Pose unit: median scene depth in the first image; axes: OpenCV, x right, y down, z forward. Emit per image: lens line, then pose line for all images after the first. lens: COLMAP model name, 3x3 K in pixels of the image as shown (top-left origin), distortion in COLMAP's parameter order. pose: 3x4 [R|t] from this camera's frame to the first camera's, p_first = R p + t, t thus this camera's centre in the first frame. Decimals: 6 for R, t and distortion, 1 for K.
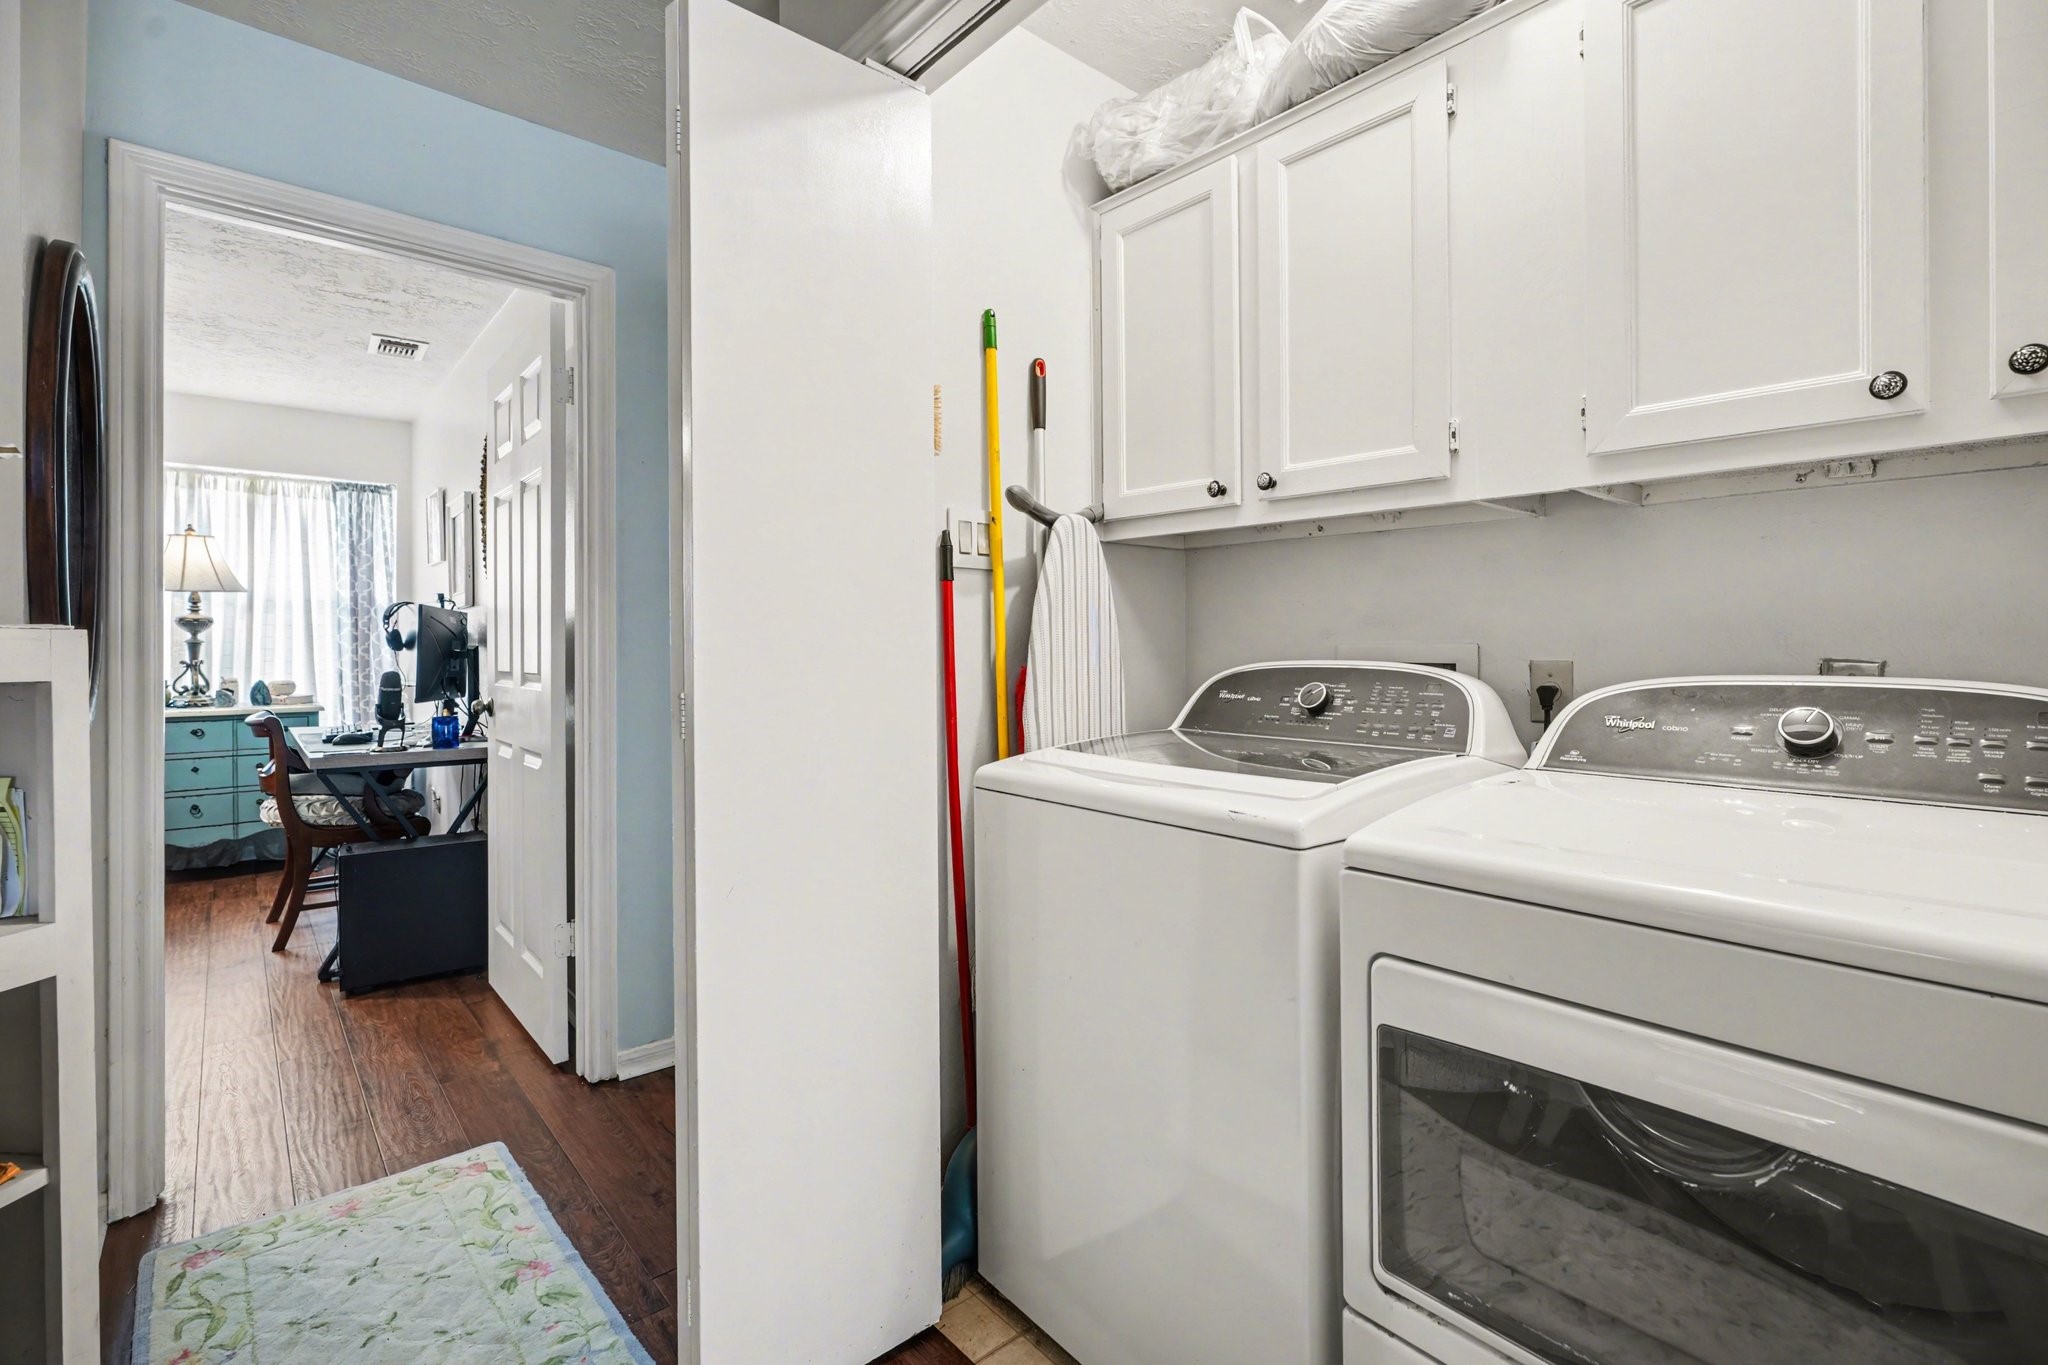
lens RADIAL K [[911.3, 0, 1014.6], [0, 911.3, 660.9], [0, 0, 1]] dist [-0.004253, 0.000991]
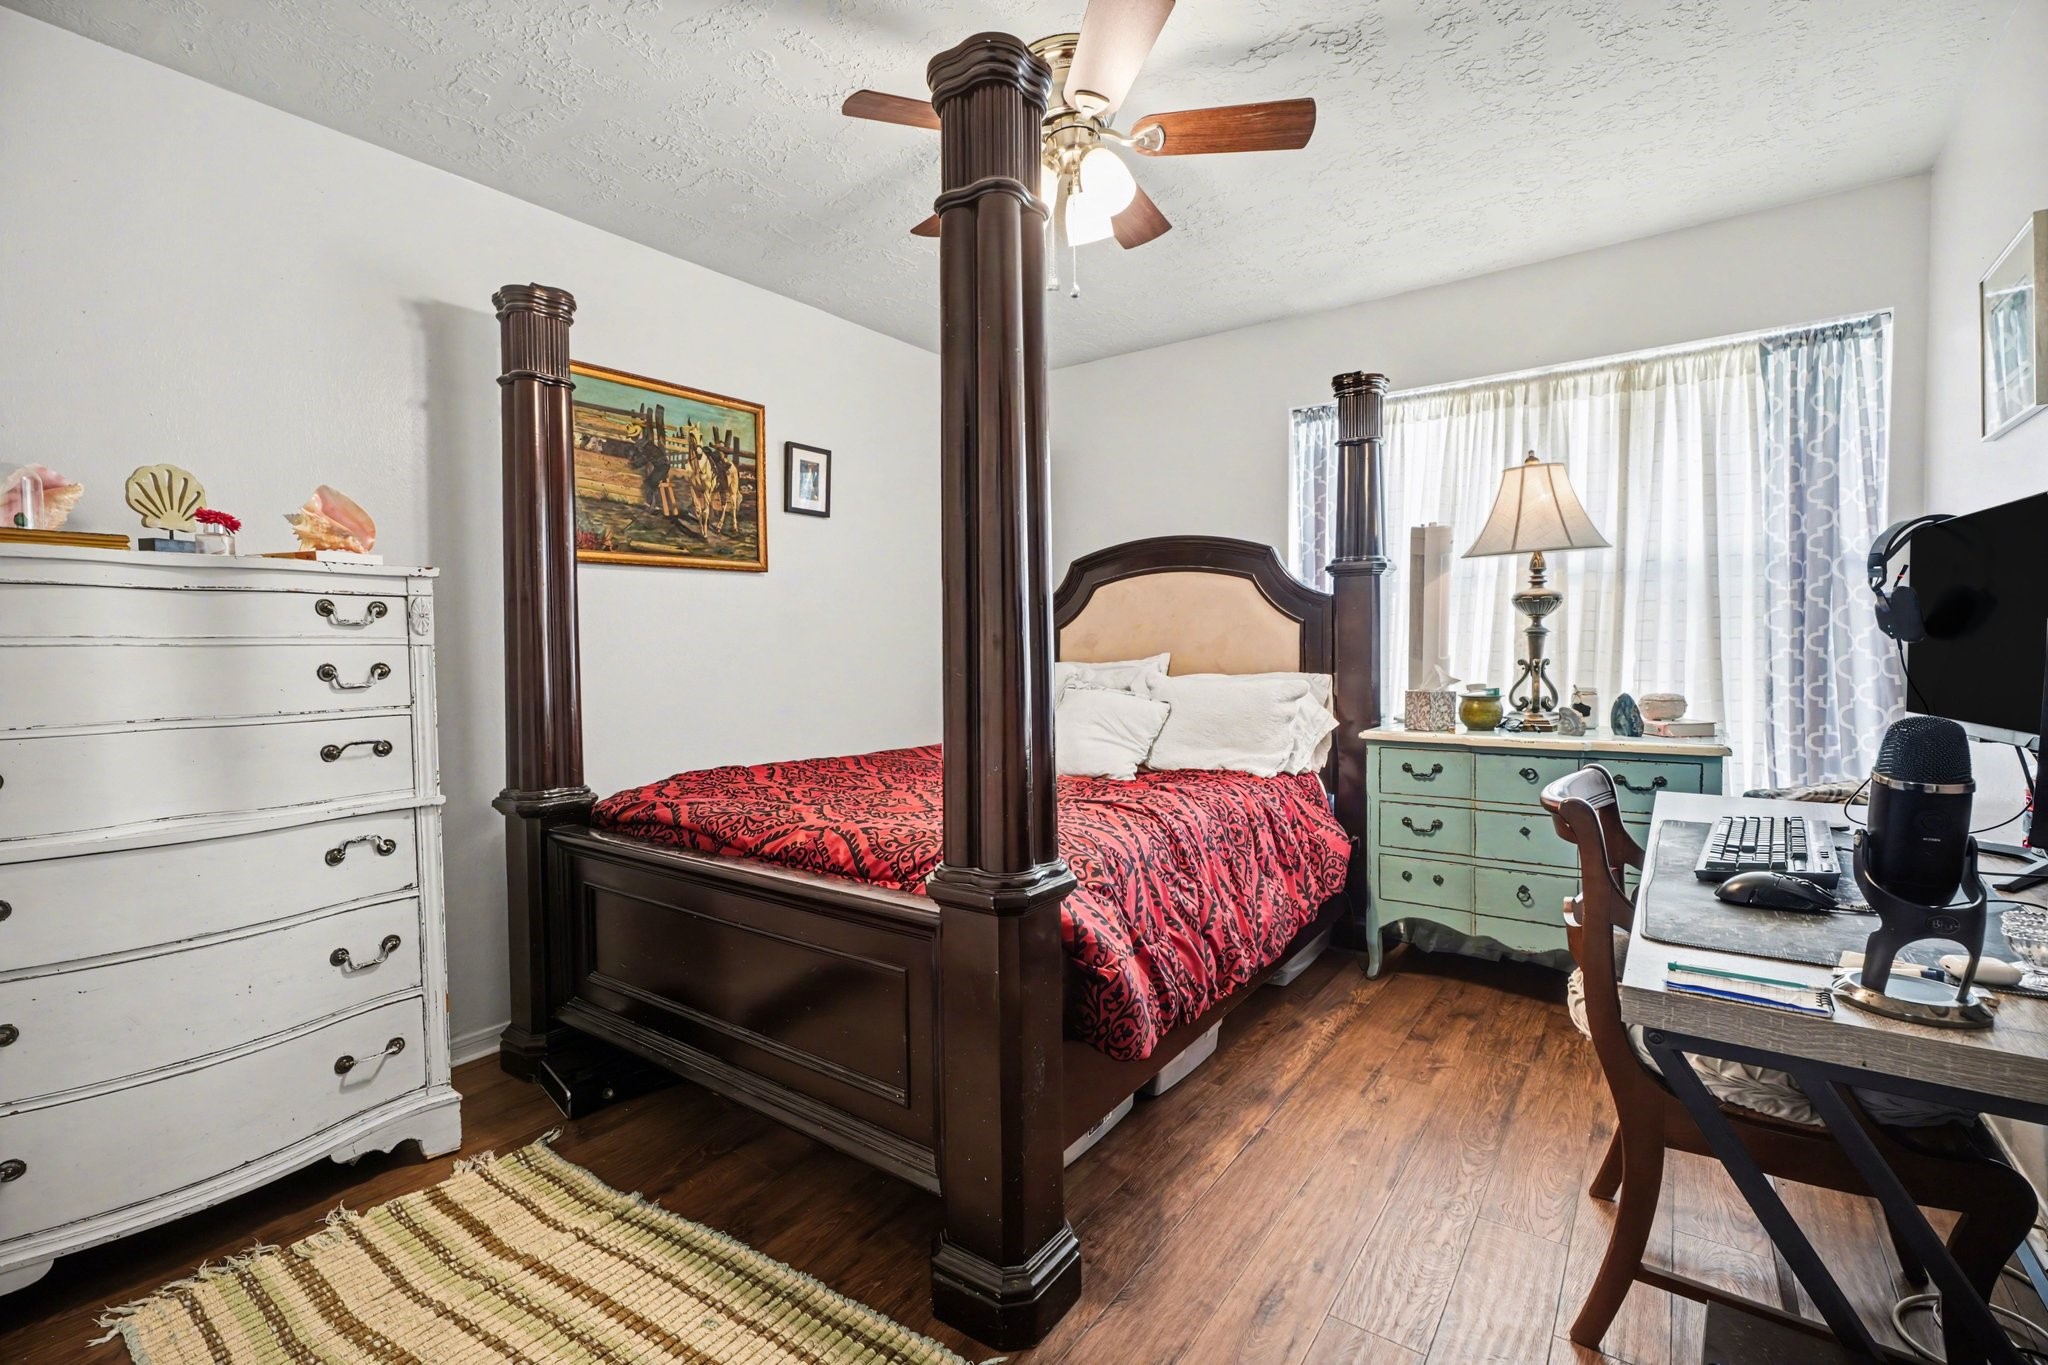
lens RADIAL K [[911.3, 0, 1015.0], [0, 911.3, 674.9], [0, 0, 1]] dist [-0.004253, 0.000991]
pose [[0.226173, 0.024292, -0.973784, -0.329619], [0.000481, 0.999686, 0.025049, -0.005443], [0.974087, -0.006133, 0.226090, 0.460351]]
